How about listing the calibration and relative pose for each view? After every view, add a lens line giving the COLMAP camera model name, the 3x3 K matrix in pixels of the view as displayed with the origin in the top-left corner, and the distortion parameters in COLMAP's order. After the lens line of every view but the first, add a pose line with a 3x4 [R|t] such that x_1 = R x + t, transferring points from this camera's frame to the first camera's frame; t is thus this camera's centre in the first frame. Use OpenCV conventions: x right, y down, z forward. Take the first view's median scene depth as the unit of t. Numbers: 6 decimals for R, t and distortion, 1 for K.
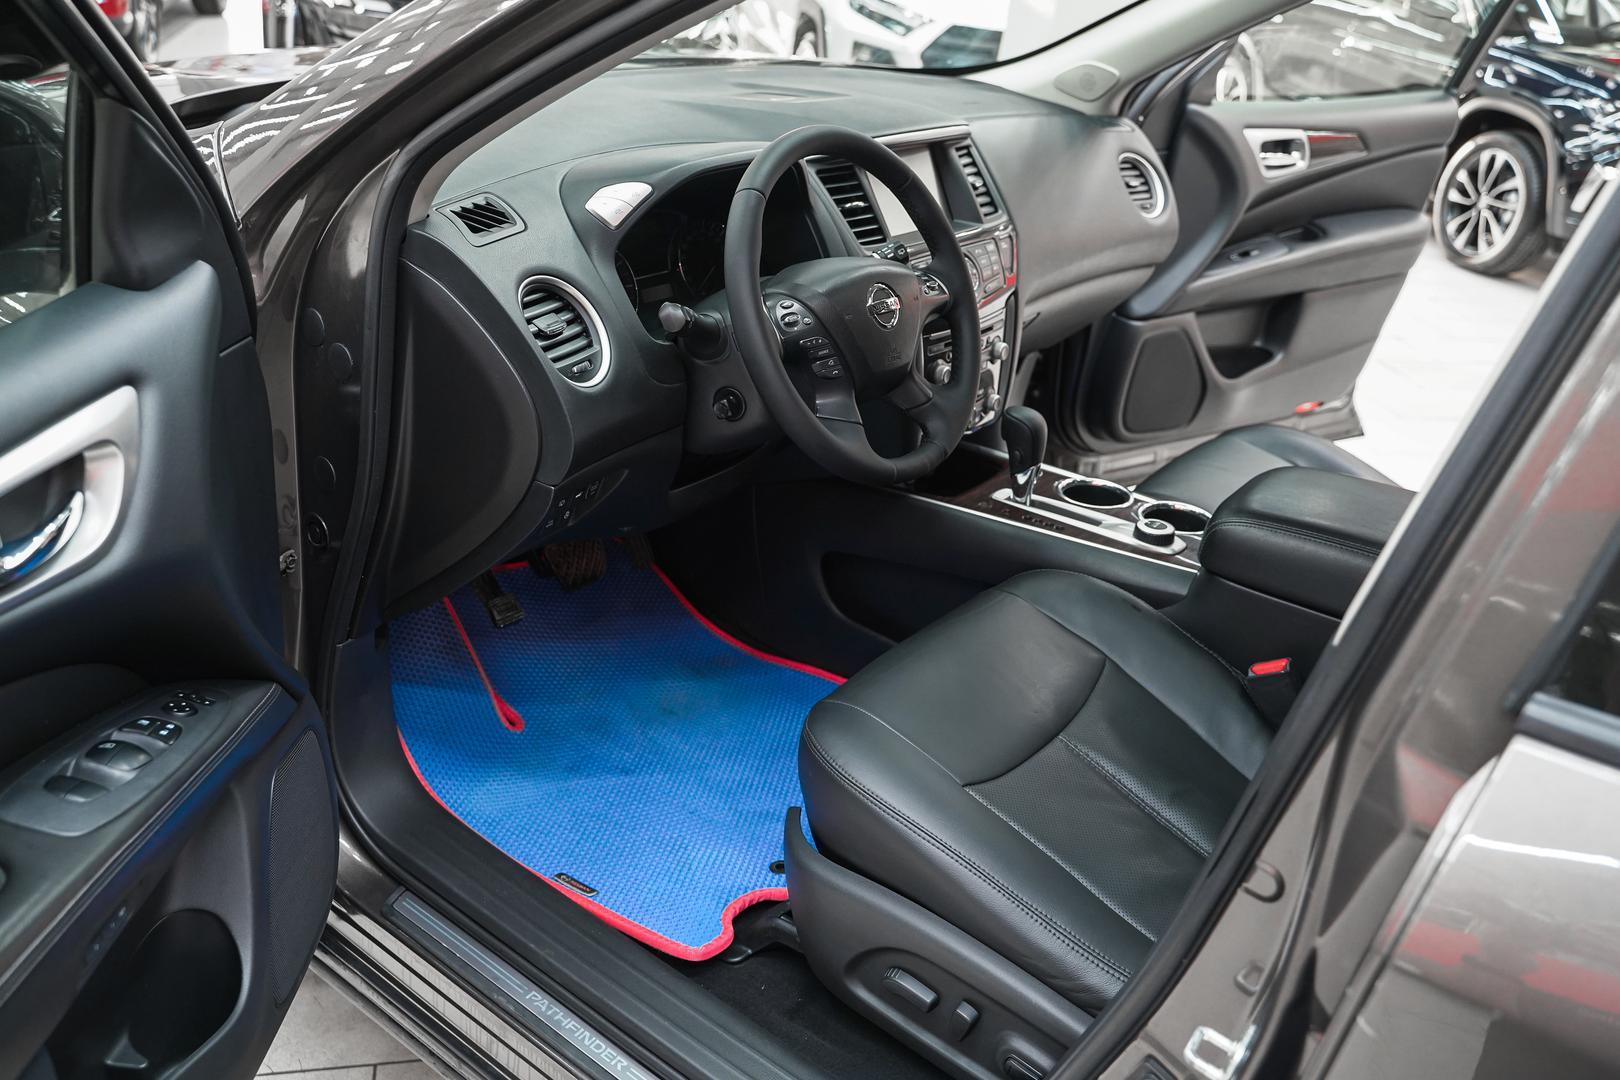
lens RADIAL K [[1330.7, 0, 801.8], [0, 1330.7, 538.7], [0, 0, 1]] dist [-0.023181, 0.013517]
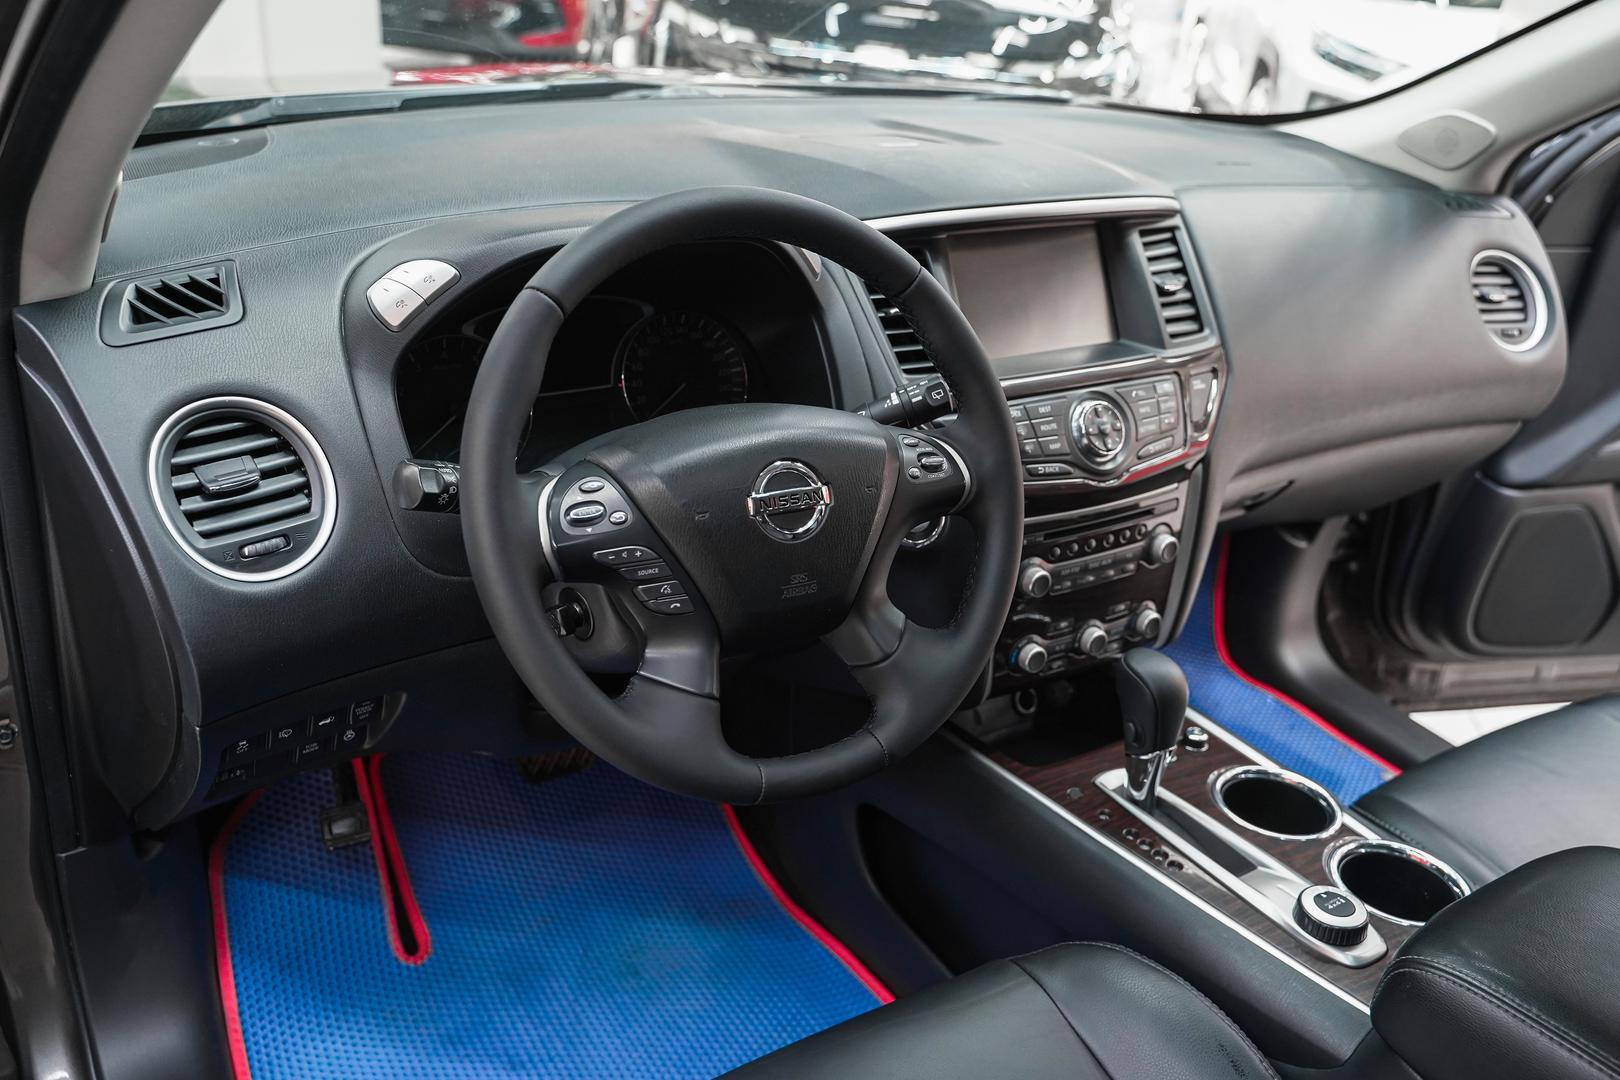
lens RADIAL K [[1324.5, 0, 810.0], [0, 1324.5, 540.0], [0, 0, 1]] dist [-0.023918, 0.011601]
pose [[0.936106, 0.138764, -0.323189, 0.192792], [-0.147407, 0.989073, -0.002294, -0.116935], [0.319339, 0.049788, 0.946332, 0.337439]]
